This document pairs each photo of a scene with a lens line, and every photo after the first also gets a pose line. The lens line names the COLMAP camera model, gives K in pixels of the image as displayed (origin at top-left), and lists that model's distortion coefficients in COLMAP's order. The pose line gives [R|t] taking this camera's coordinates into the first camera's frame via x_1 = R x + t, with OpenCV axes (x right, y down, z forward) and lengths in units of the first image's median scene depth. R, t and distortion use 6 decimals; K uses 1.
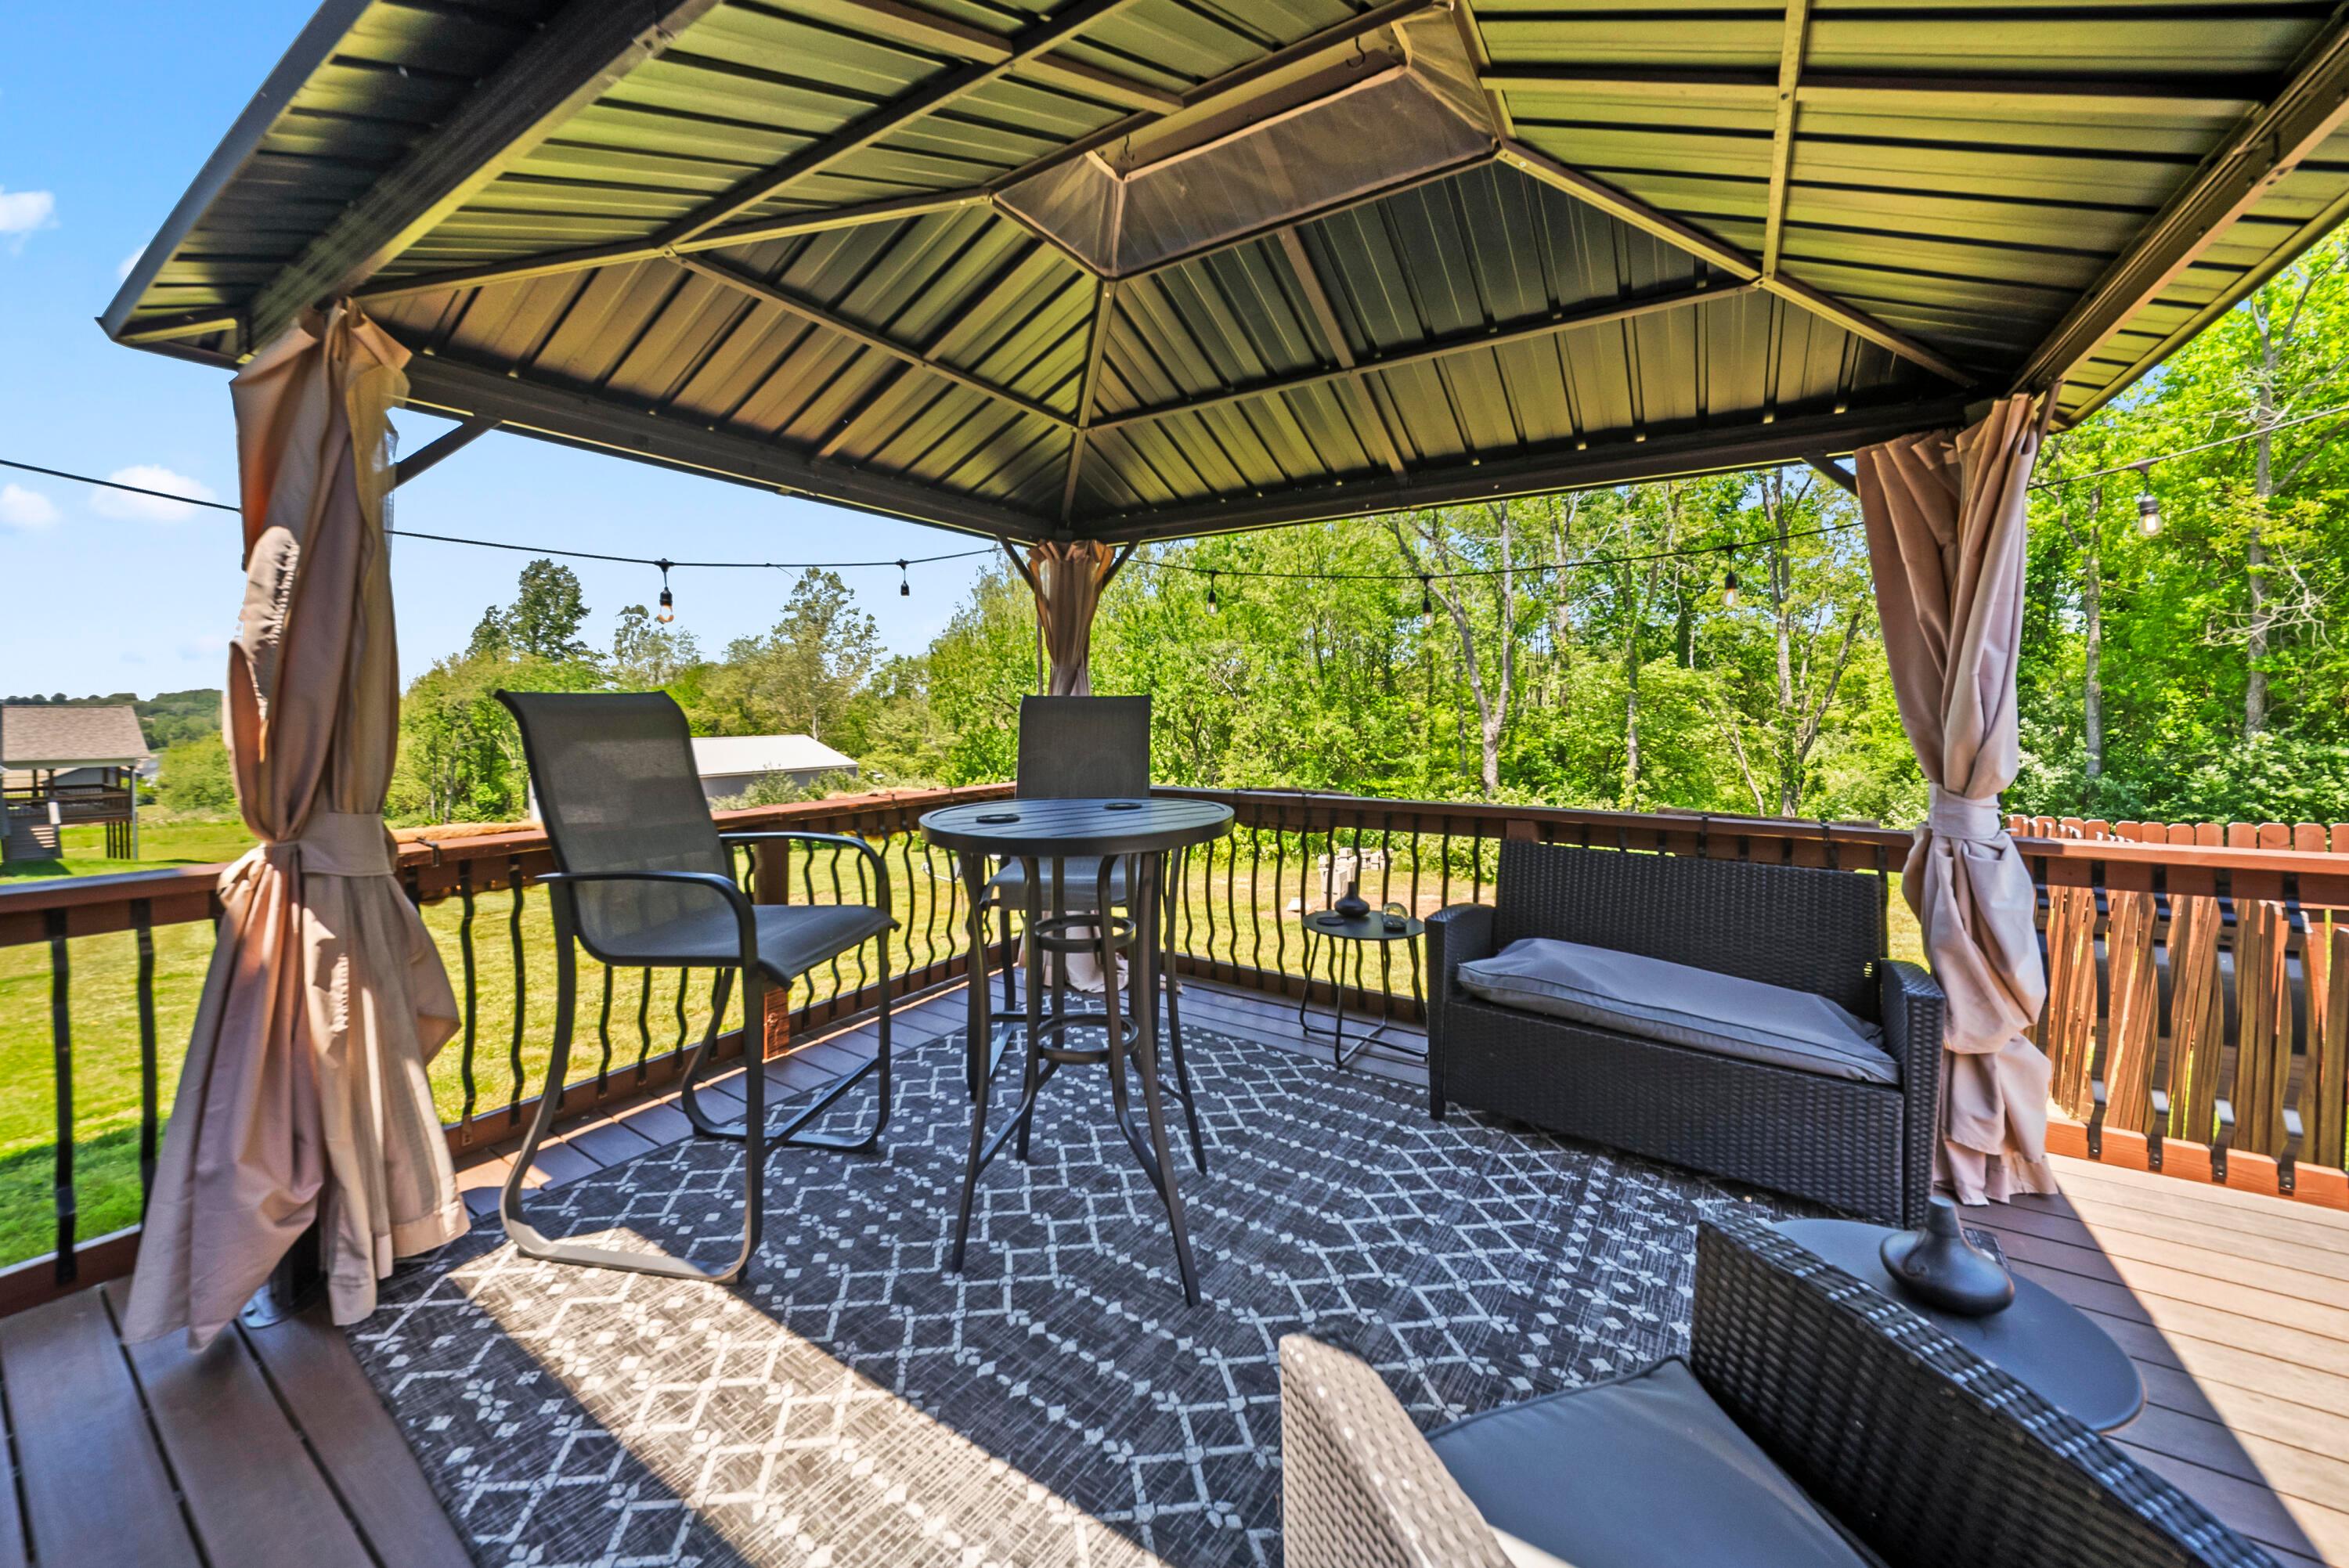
lens RADIAL K [[842.8, 0, 1174.5], [0, 842.8, 784.0], [0, 0, 1]] dist [0.010672, 0.000044]
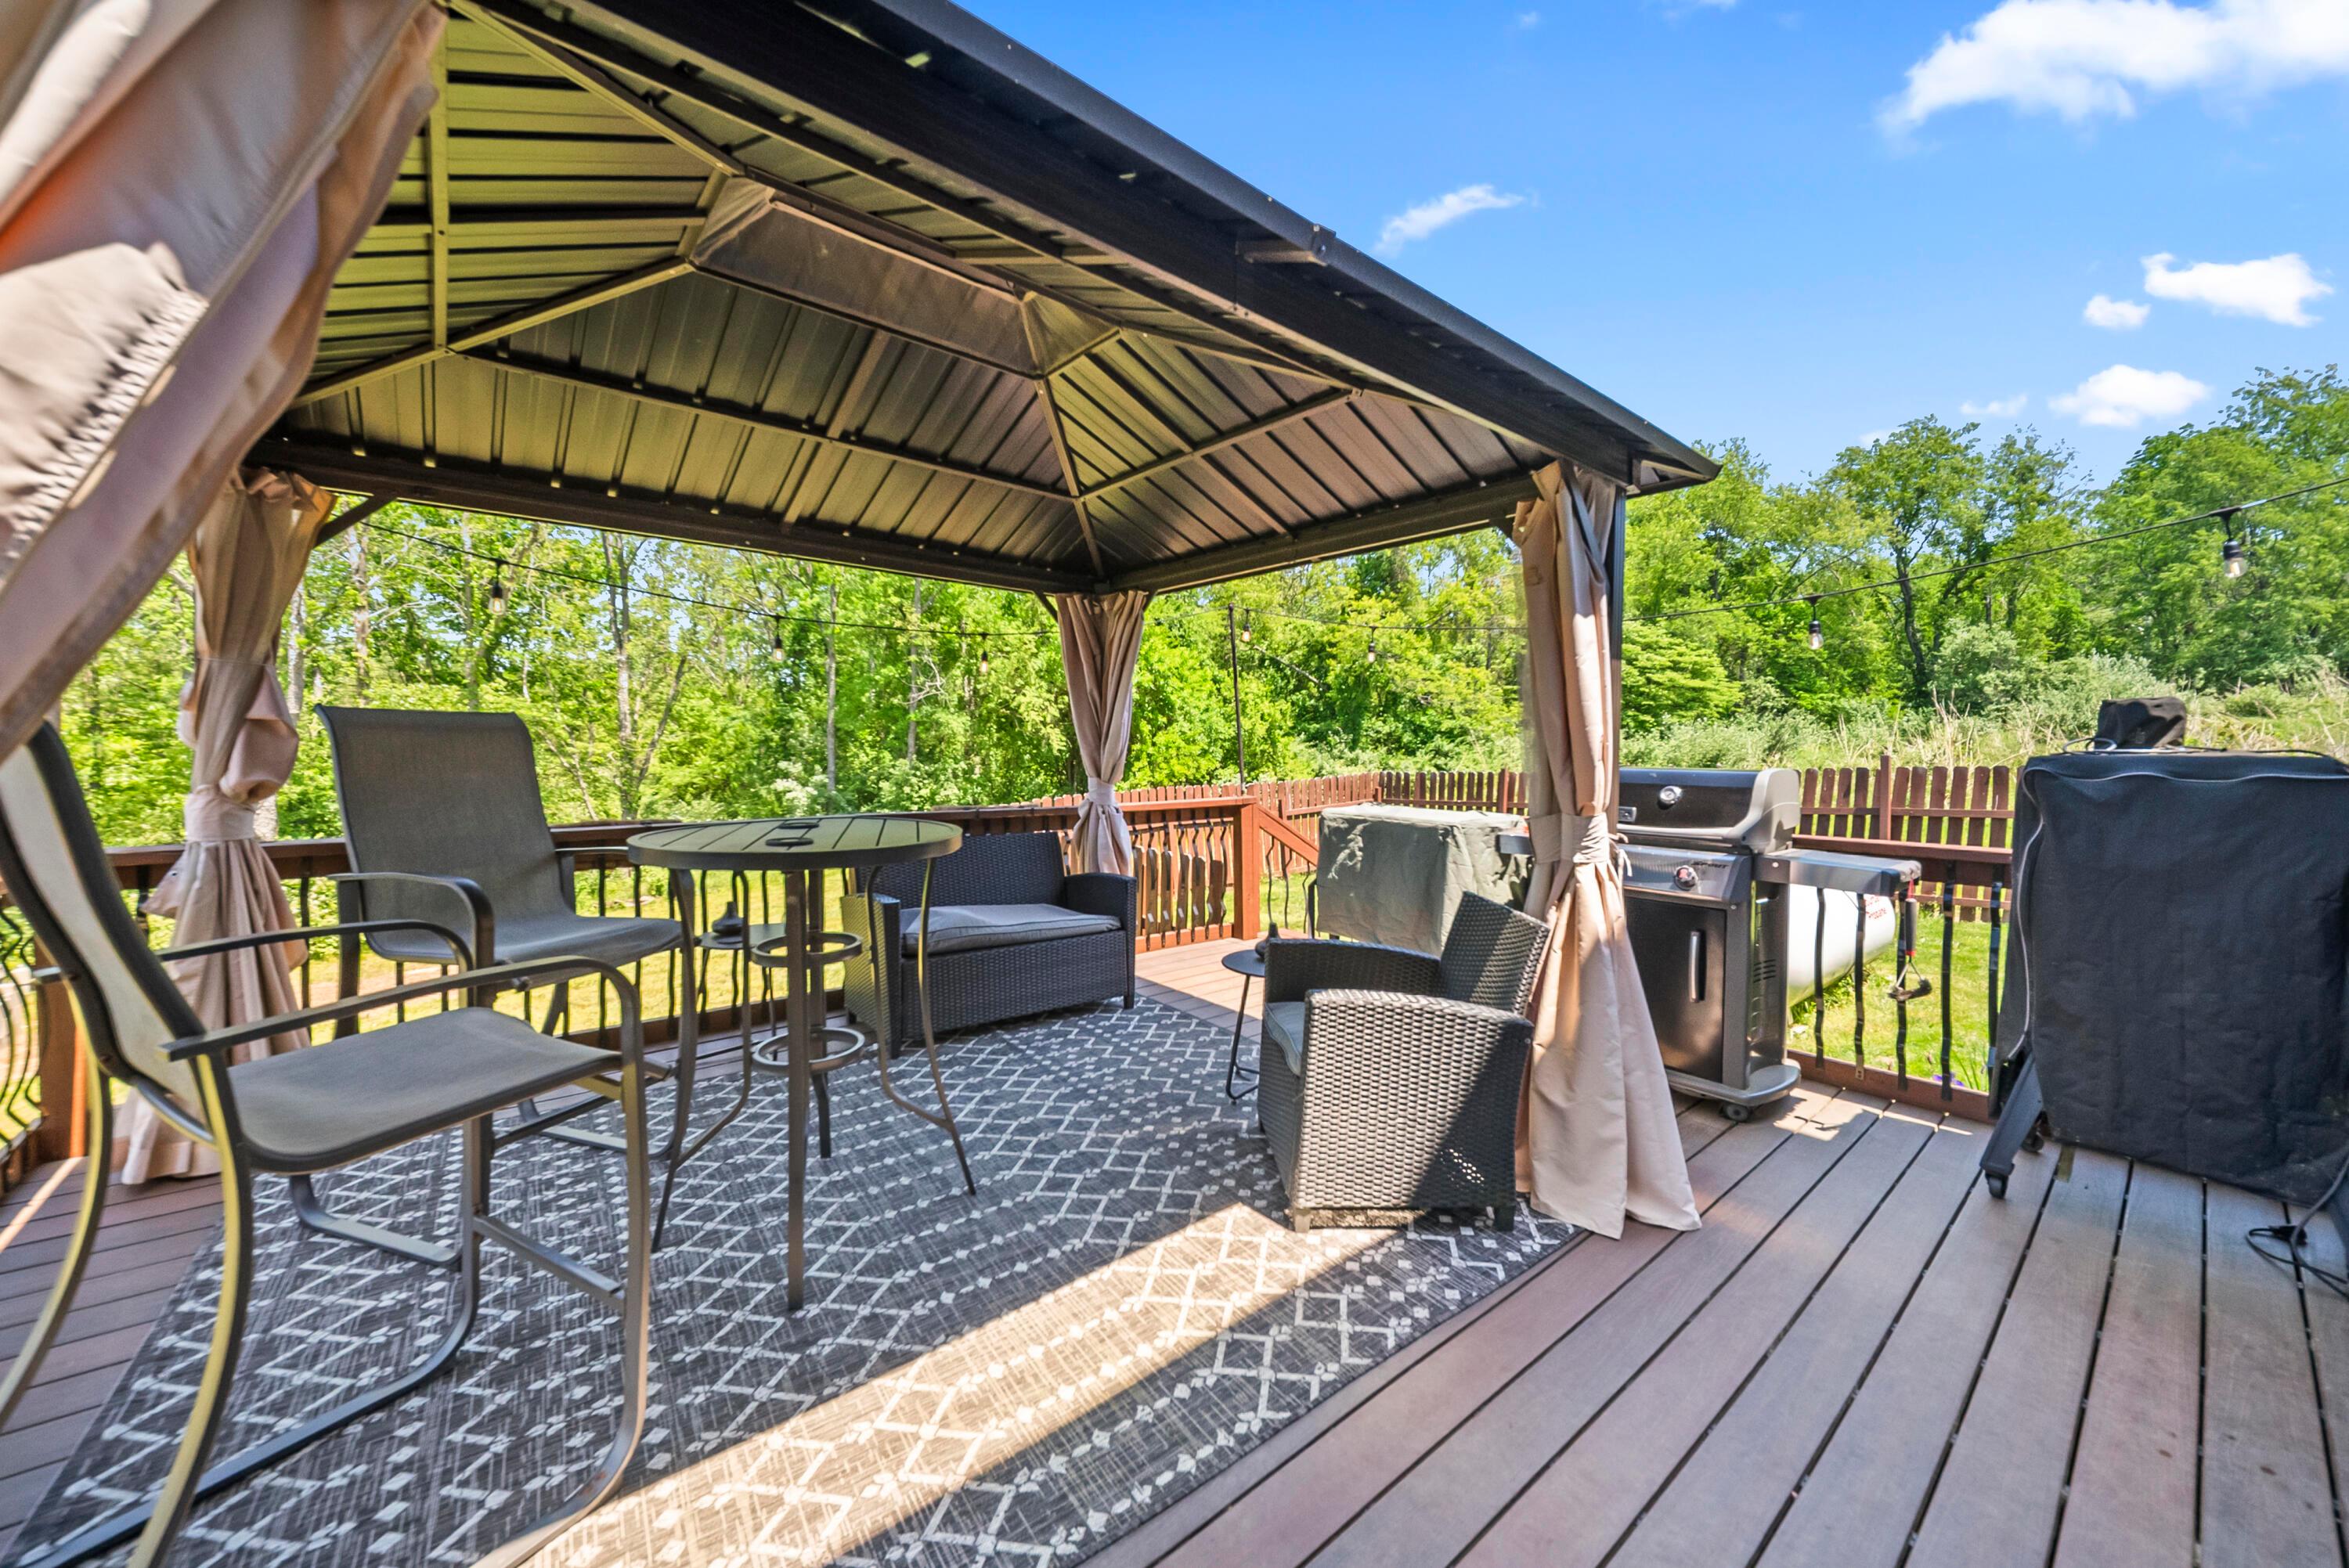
lens RADIAL K [[832.3, 0, 1174.5], [0, 832.3, 784.0], [0, 0, 1]] dist [-0.000829, -0.005719]
pose [[0.295453, -0.028853, 0.954921, -0.862704], [0.091887, 0.995768, 0.001657, 0.036634], [-0.950928, 0.087255, 0.296854, 0.254365]]
